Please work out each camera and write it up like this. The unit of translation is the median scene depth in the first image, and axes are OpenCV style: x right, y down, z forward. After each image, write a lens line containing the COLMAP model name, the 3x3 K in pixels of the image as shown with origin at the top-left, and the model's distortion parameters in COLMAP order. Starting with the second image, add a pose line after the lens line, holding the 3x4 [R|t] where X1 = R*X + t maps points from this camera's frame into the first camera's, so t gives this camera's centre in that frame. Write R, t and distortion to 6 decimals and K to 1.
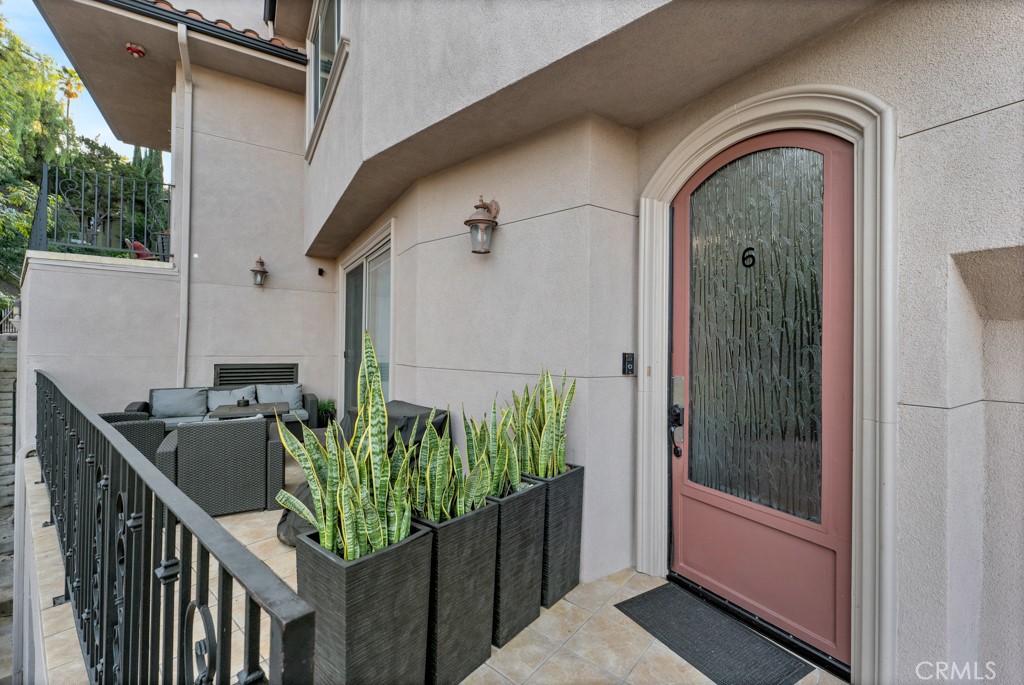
lens RADIAL K [[425.3, 0, 514.5], [0, 425.3, 344.0], [0, 0, 1]] dist [0.003091, 0.000137]
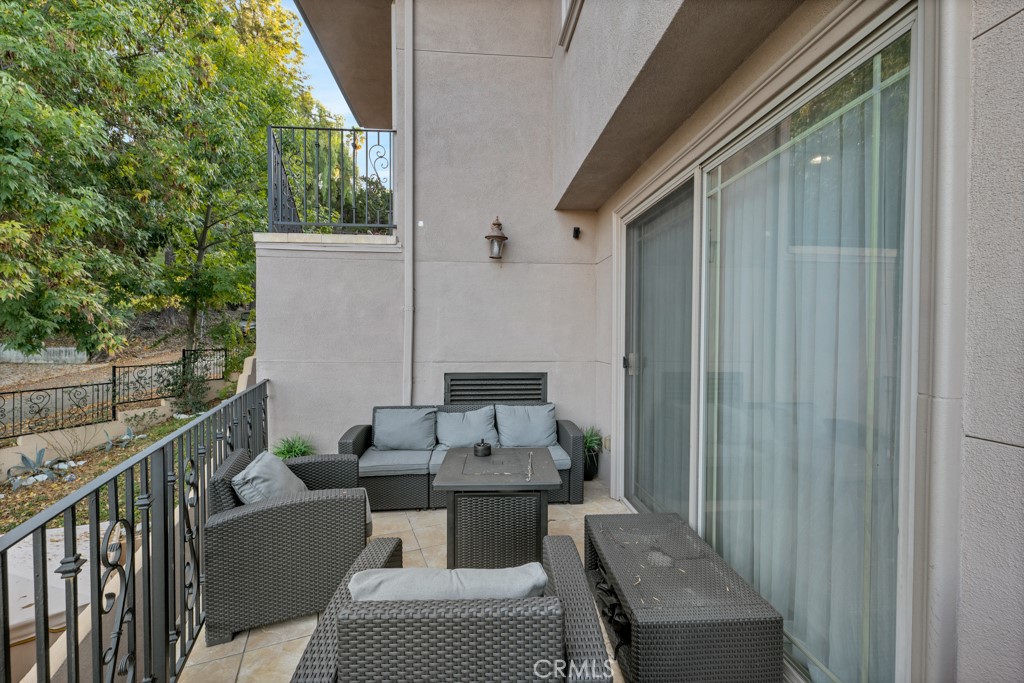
lens RADIAL K [[407.7, 0, 509.4], [0, 407.7, 344.3], [0, 0, 1]] dist [0.000928, 0.000200]
pose [[0.890444, -0.001314, -0.455090, -0.337096], [0.012404, 0.999694, 0.021385, -0.016937], [0.454923, -0.024687, 0.890189, 0.503826]]
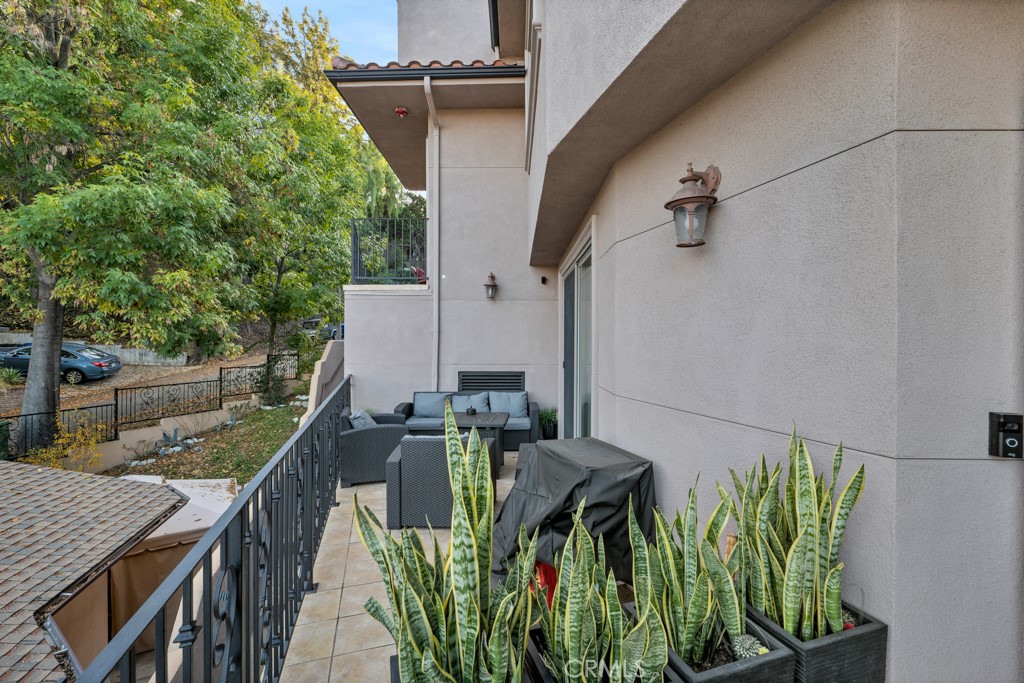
lens RADIAL K [[425.3, 0, 514.5], [0, 425.3, 343.0], [0, 0, 1]] dist [0.003091, 0.000137]
pose [[0.842451, -0.007298, -0.538724, 0.030955], [0.013249, 0.999887, 0.007172, -0.038753], [0.538610, -0.013179, 0.842452, 0.154673]]
